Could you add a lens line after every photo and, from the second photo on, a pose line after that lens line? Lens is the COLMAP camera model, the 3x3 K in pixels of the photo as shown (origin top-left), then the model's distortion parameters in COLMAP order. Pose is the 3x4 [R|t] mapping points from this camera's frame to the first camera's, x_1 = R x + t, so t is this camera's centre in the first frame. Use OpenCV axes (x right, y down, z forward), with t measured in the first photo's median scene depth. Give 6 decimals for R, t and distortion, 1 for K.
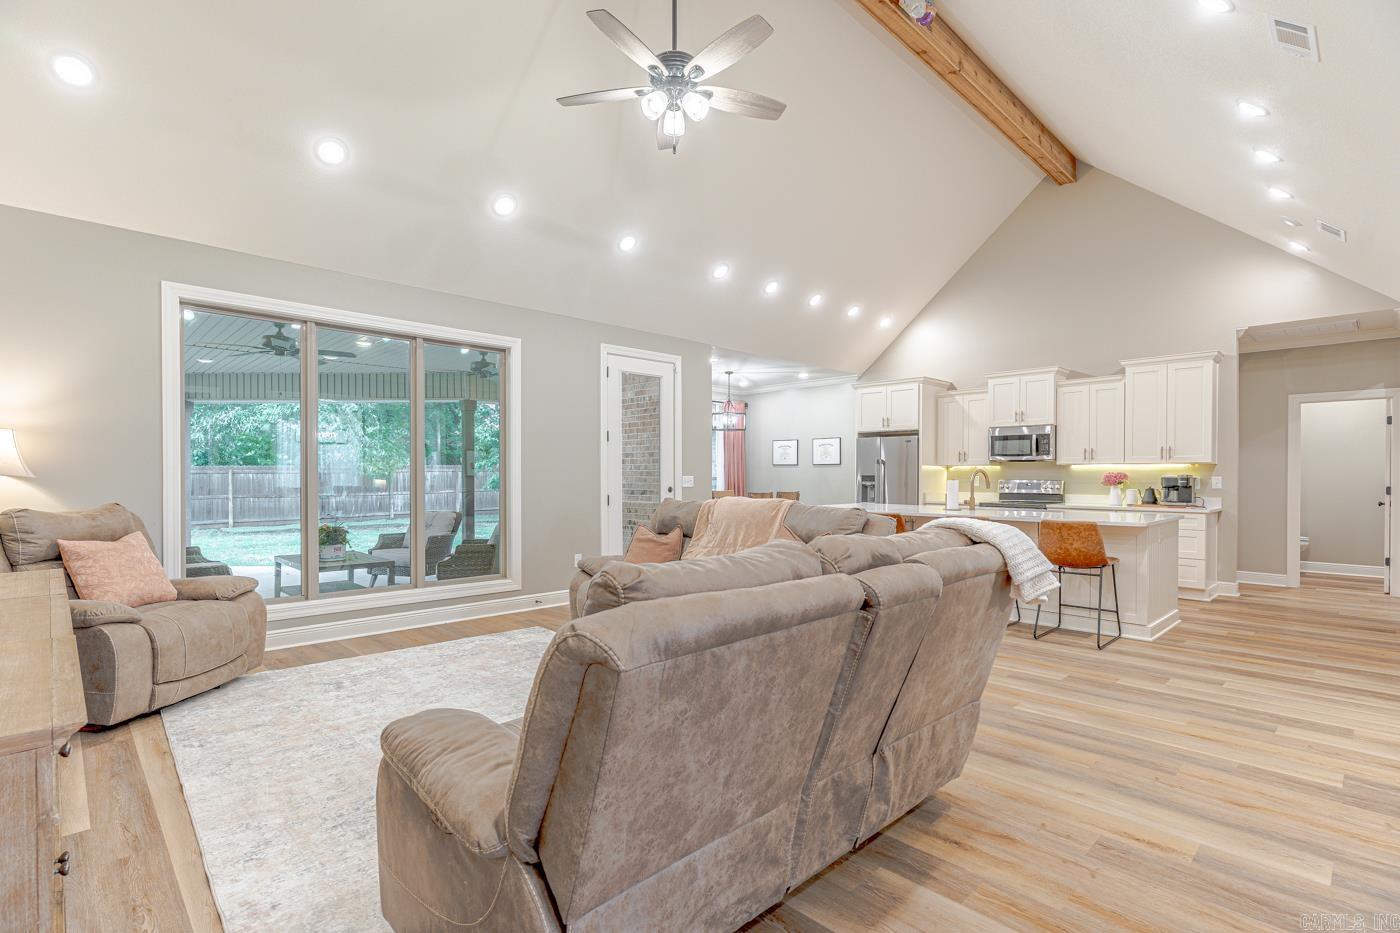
lens RADIAL K [[661.7, 0, 692.2], [0, 661.7, 476.0], [0, 0, 1]] dist [-0.000152, 0.000203]
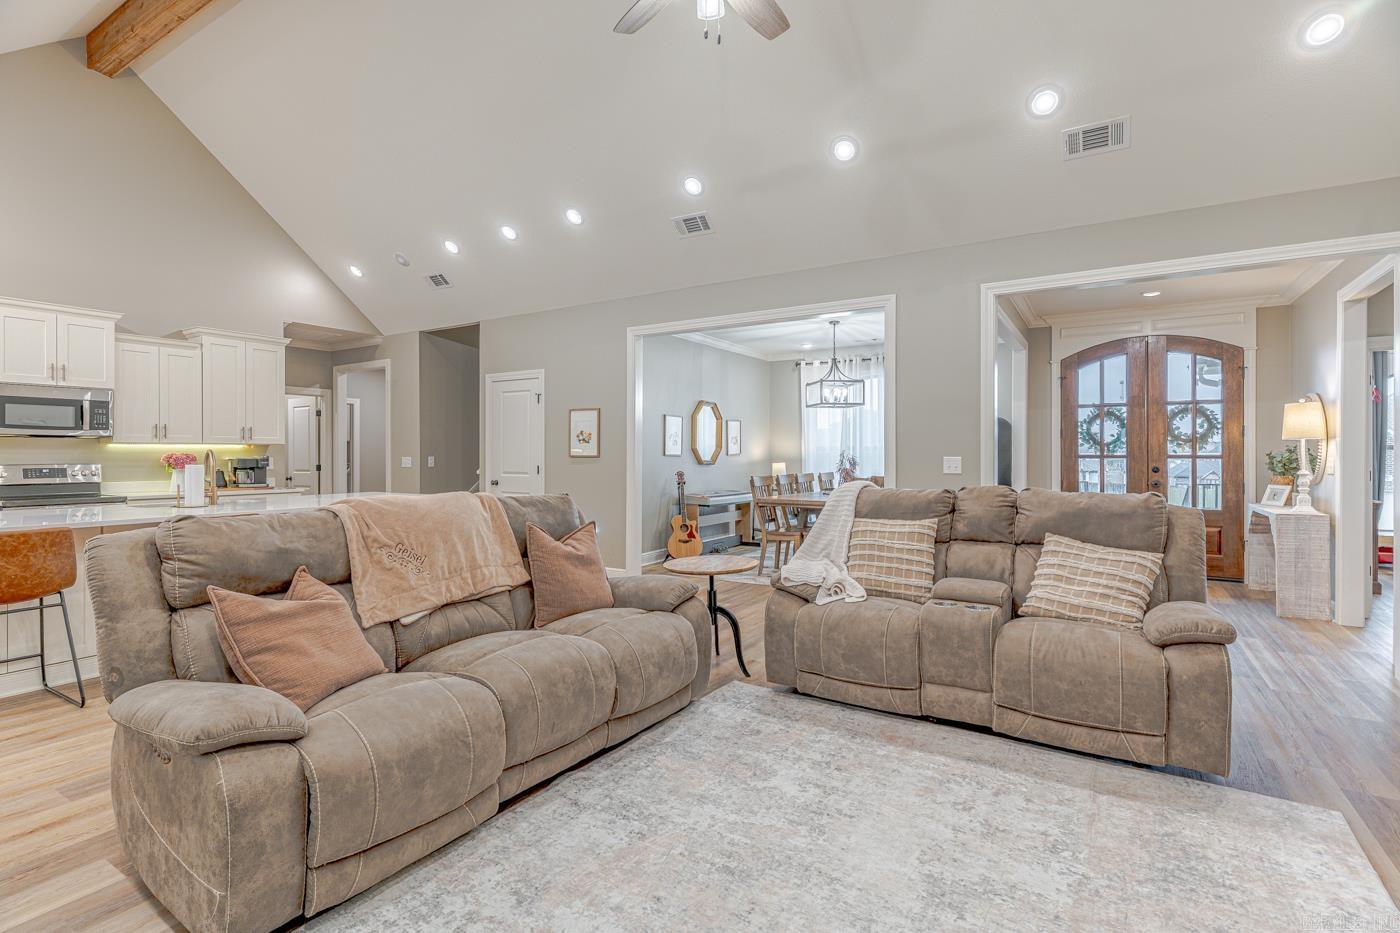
lens RADIAL K [[661.7, 0, 696.5], [0, 661.7, 455.2], [0, 0, 1]] dist [-0.000152, 0.000203]
pose [[-0.245611, -0.001541, 0.969367, -0.332554], [0.003748, 0.999990, 0.002539, -0.002516], [-0.969361, 0.004257, -0.245603, 0.523315]]
